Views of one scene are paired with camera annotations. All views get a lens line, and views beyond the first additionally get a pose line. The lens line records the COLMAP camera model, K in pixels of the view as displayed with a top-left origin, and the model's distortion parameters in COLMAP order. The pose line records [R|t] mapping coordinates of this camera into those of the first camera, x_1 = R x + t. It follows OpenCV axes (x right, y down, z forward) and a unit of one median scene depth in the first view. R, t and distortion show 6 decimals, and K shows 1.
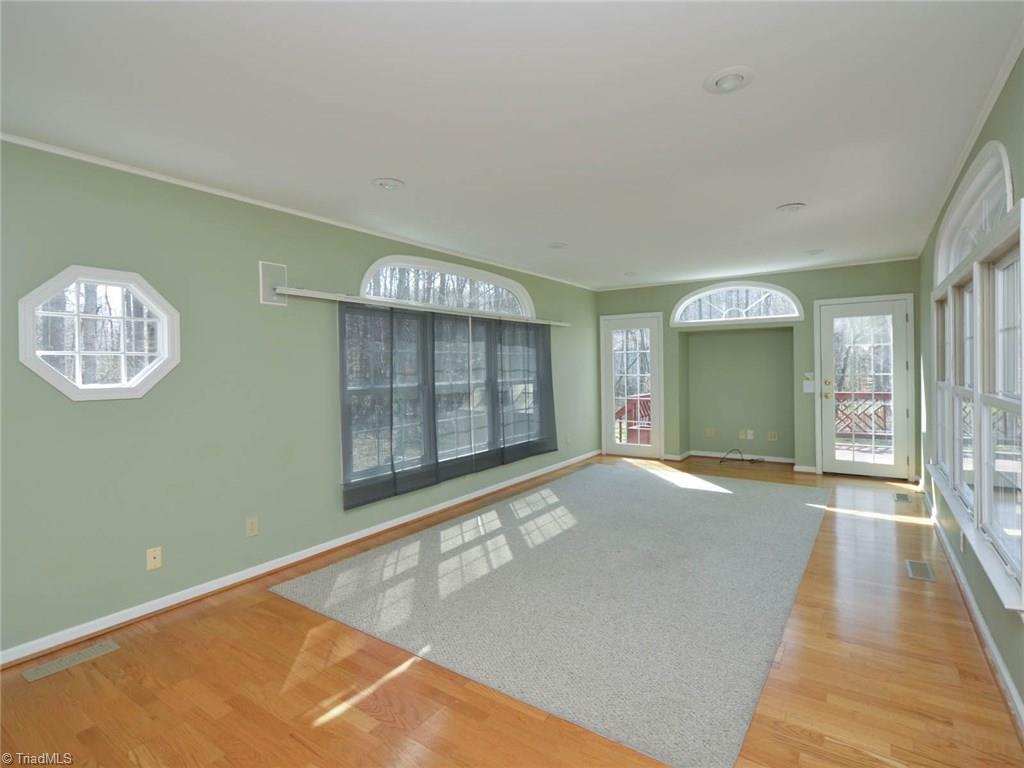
lens RADIAL K [[516.3, 0, 539.9], [0, 516.3, 374.8], [0, 0, 1]] dist [0.015053, -0.005860]
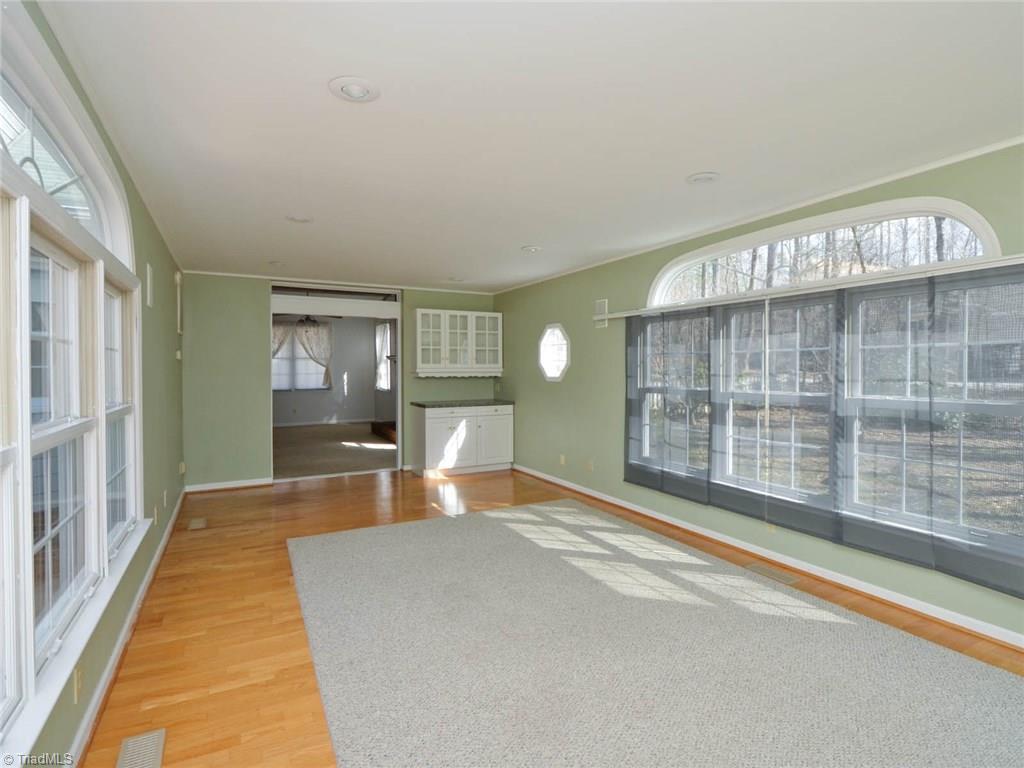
lens RADIAL K [[516.3, 0, 505.3], [0, 516.3, 374.9], [0, 0, 1]] dist [0.015053, -0.005860]
pose [[-0.500277, 0.025474, -0.865490, 0.649420], [-0.008440, 0.999376, 0.034293, -0.030220], [0.865824, 0.024461, -0.499750, 1.035549]]
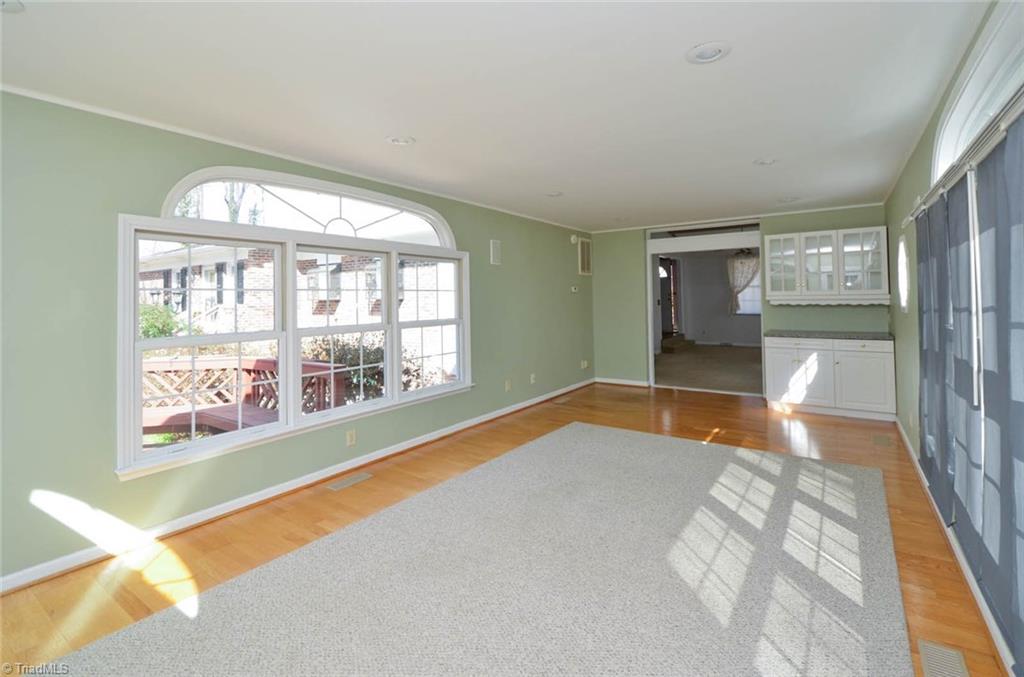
lens RADIAL K [[451.5, 0, 542.9], [0, 451.5, 291.6], [0, 0, 1]] dist [0.012486, -0.000931]
pose [[-0.999606, 0.027534, 0.005393, 0.179522], [0.027566, 0.999603, 0.005836, -0.032842], [-0.005230, 0.005983, -0.999968, 1.324016]]
